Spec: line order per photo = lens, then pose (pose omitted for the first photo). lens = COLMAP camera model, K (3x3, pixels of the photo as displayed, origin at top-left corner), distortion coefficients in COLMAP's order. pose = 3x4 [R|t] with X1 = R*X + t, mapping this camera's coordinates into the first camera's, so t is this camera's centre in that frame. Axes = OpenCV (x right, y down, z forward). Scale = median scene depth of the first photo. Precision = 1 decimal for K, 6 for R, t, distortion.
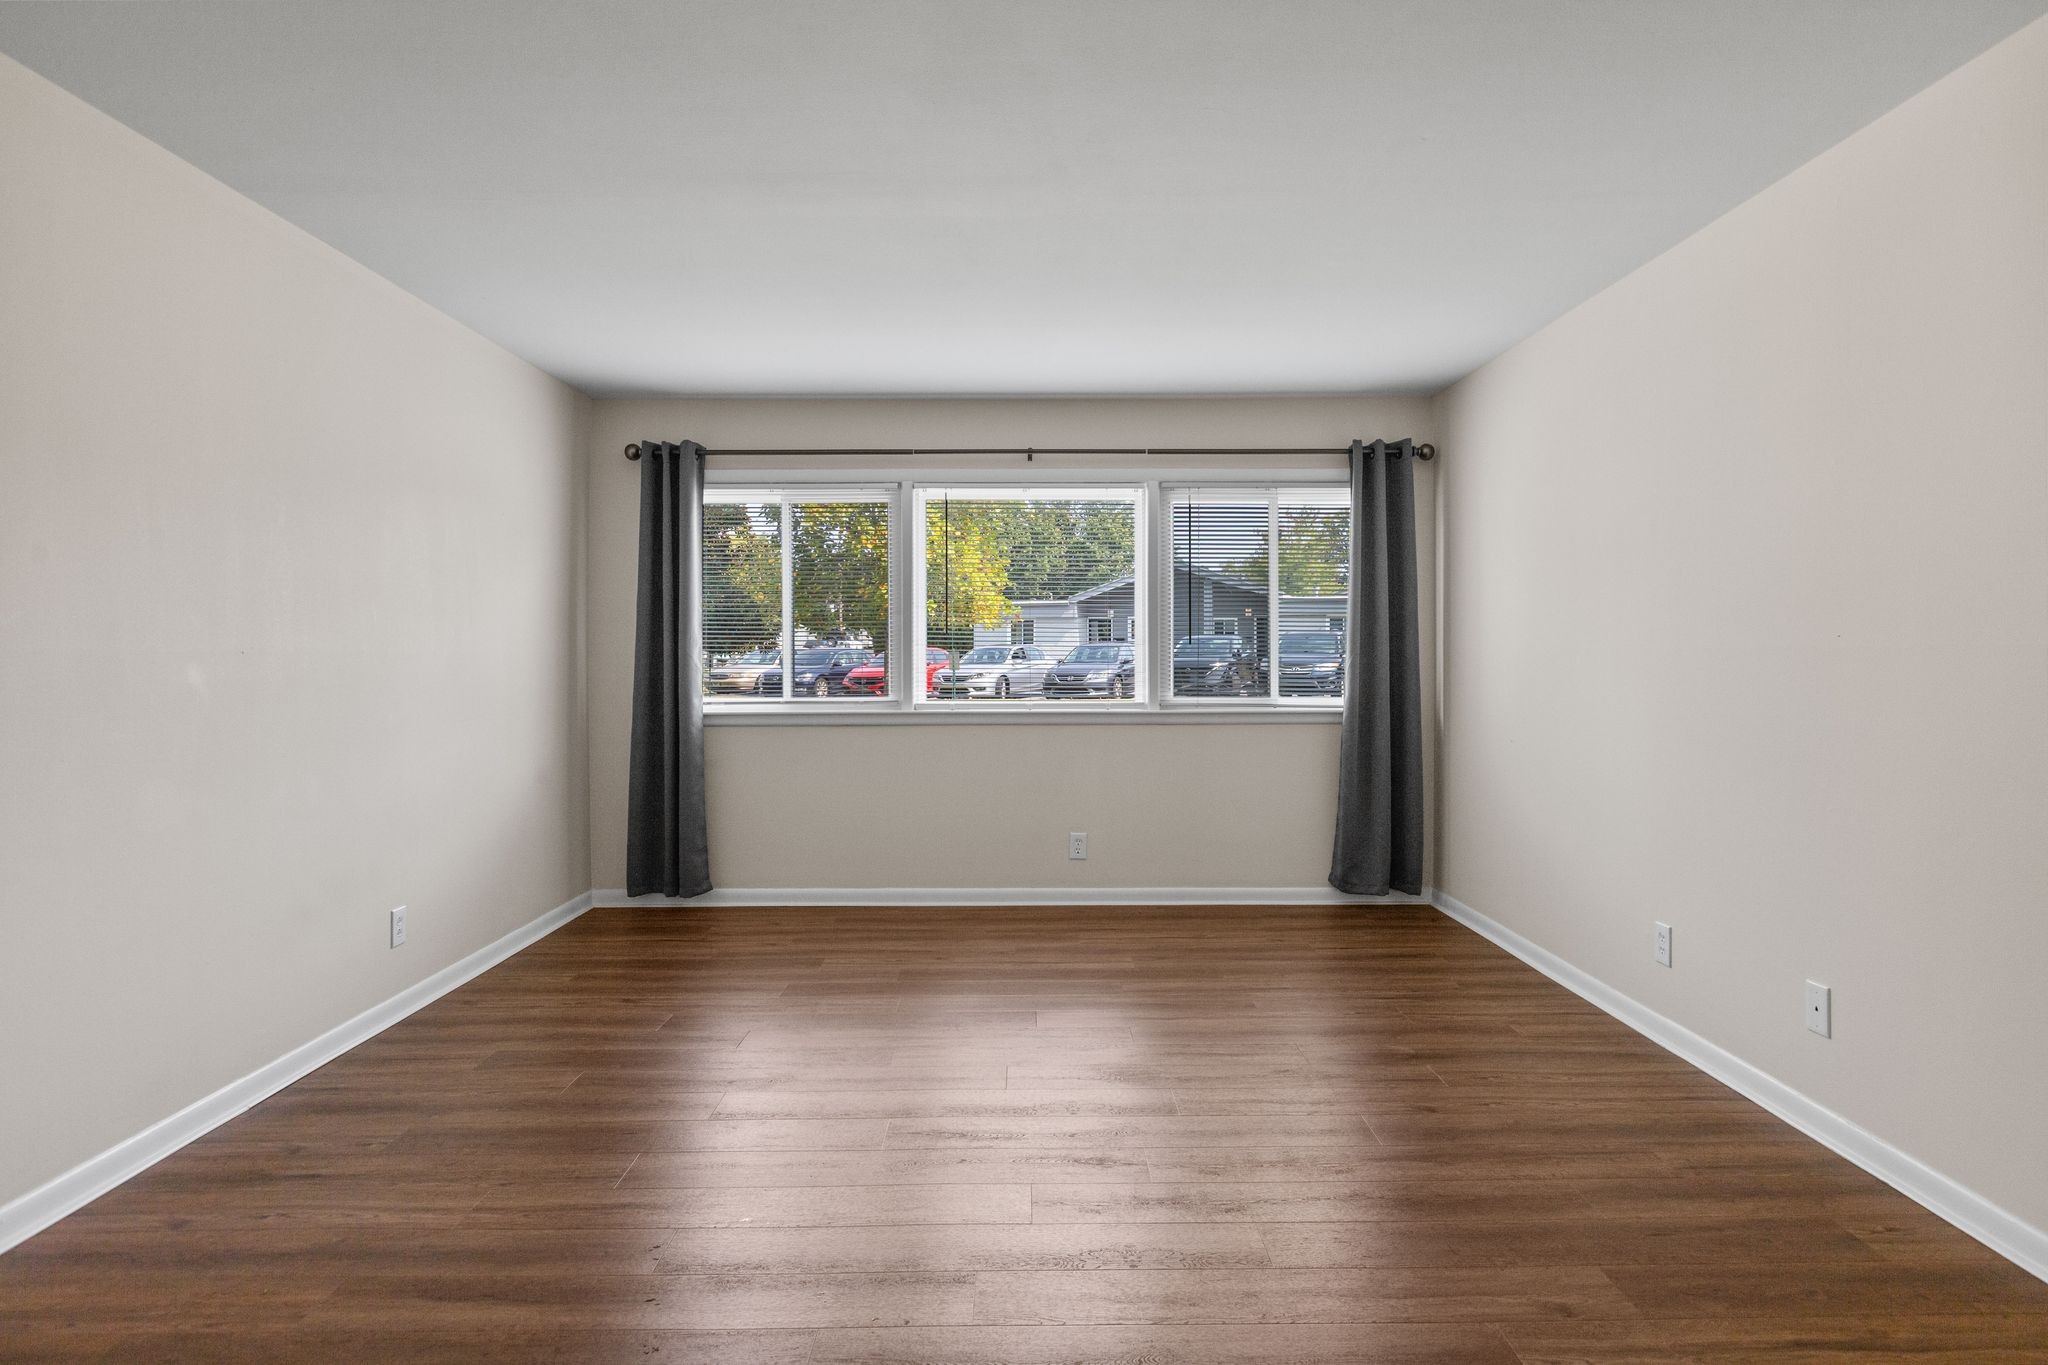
lens RADIAL K [[1110.3, 0, 1020.4], [0, 1110.3, 686.7], [0, 0, 1]] dist [0.001824, -0.001750]
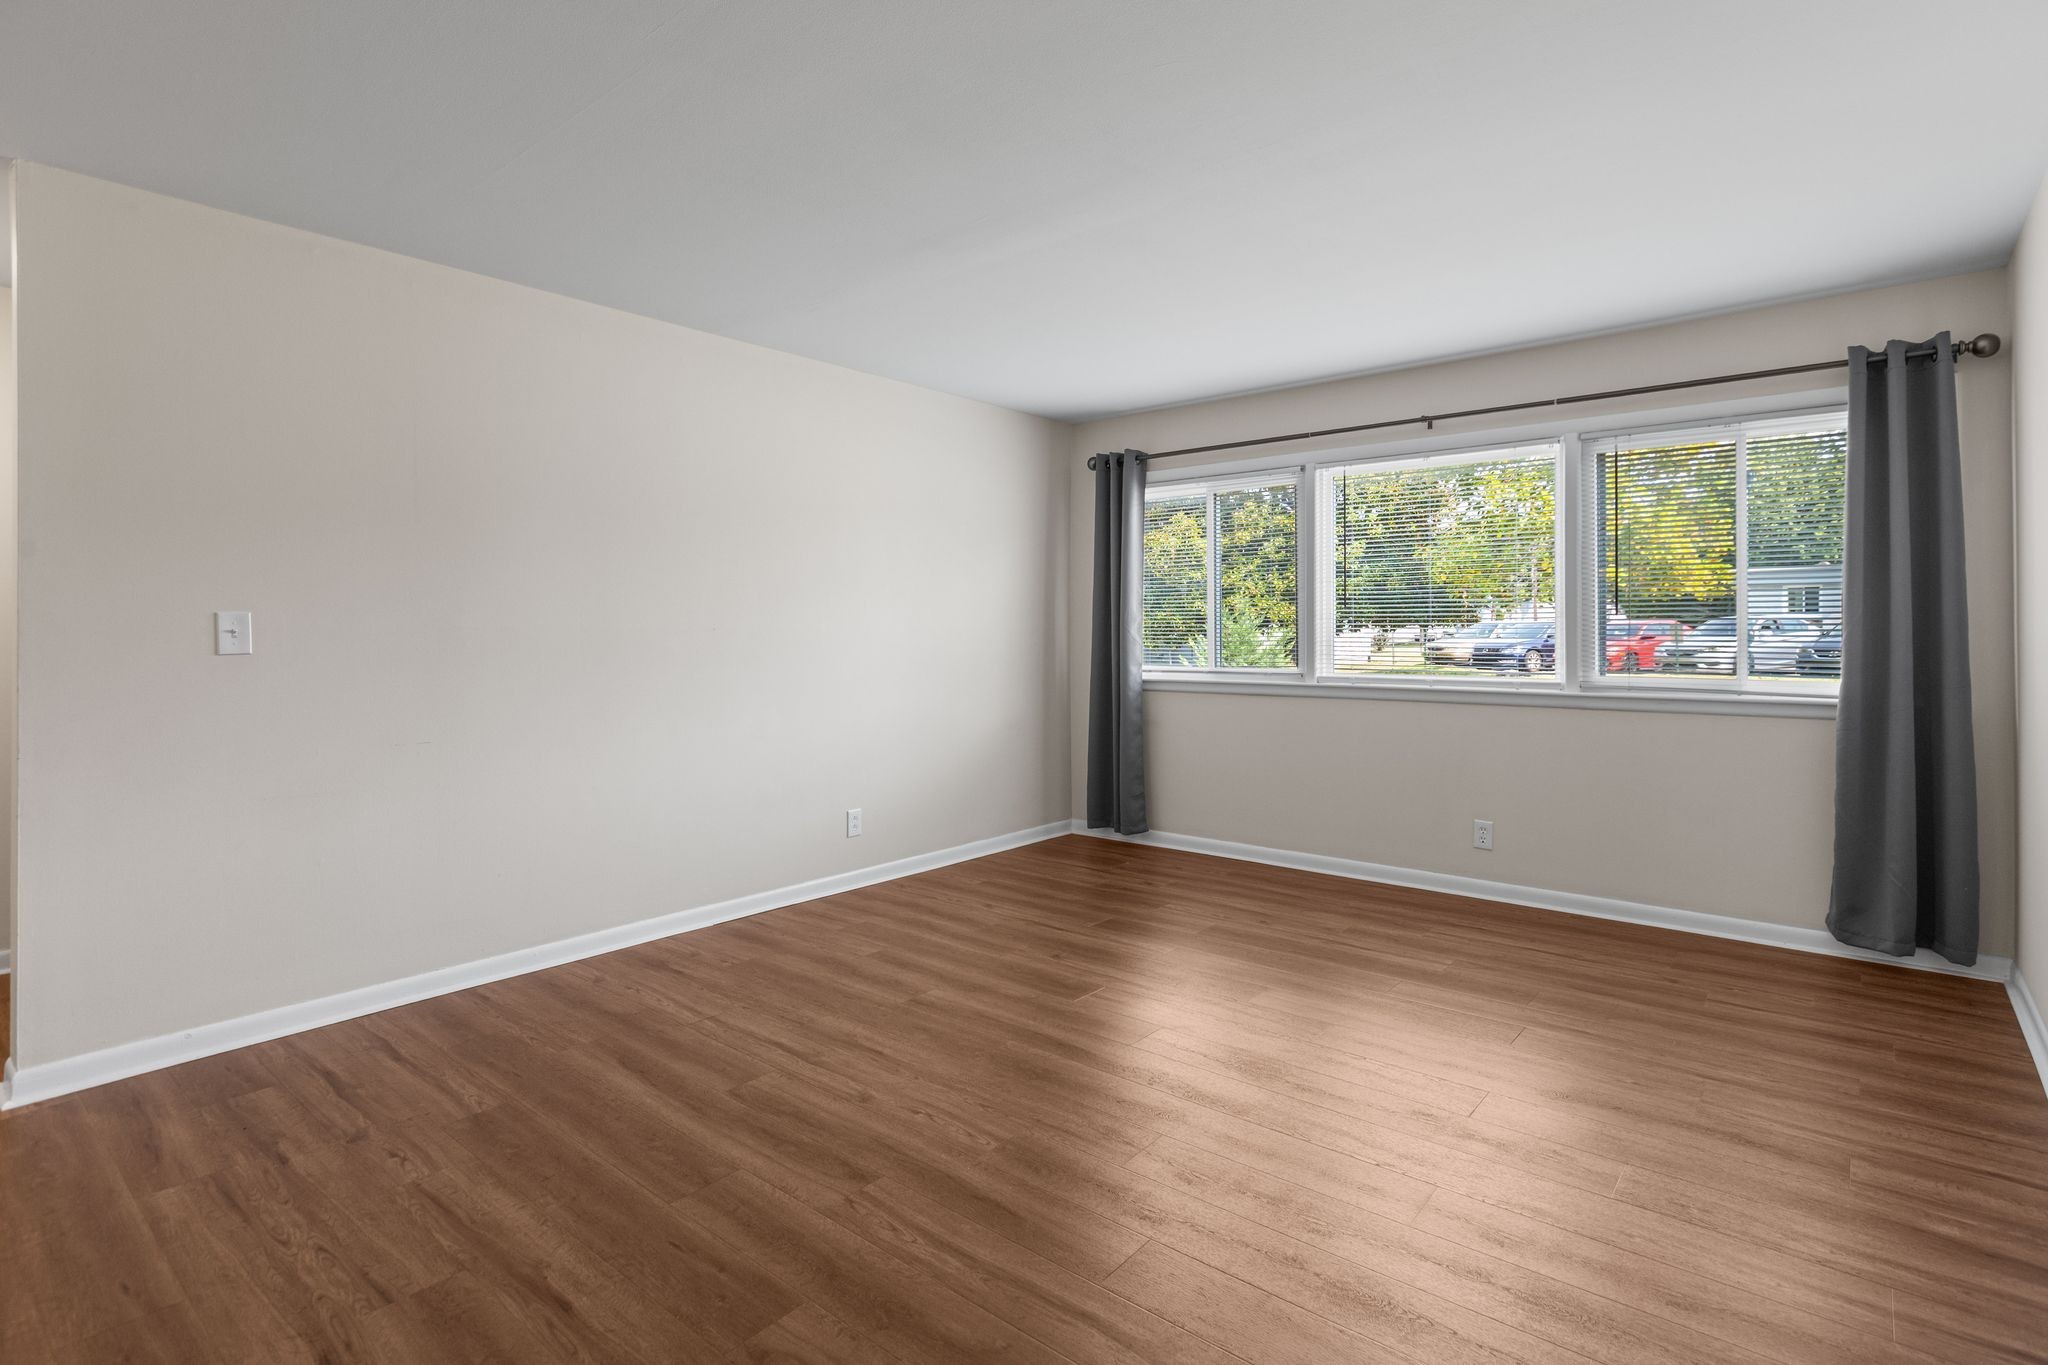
lens RADIAL K [[988.8, 0, 1032.3], [0, 988.8, 640.2], [0, 0, 1]] dist [0.002433, -0.000127]
pose [[0.774471, 0.006881, -0.632572, 0.286262], [-0.016666, 0.999816, -0.009528, -0.005359], [0.632390, 0.017922, 0.774443, 0.117937]]
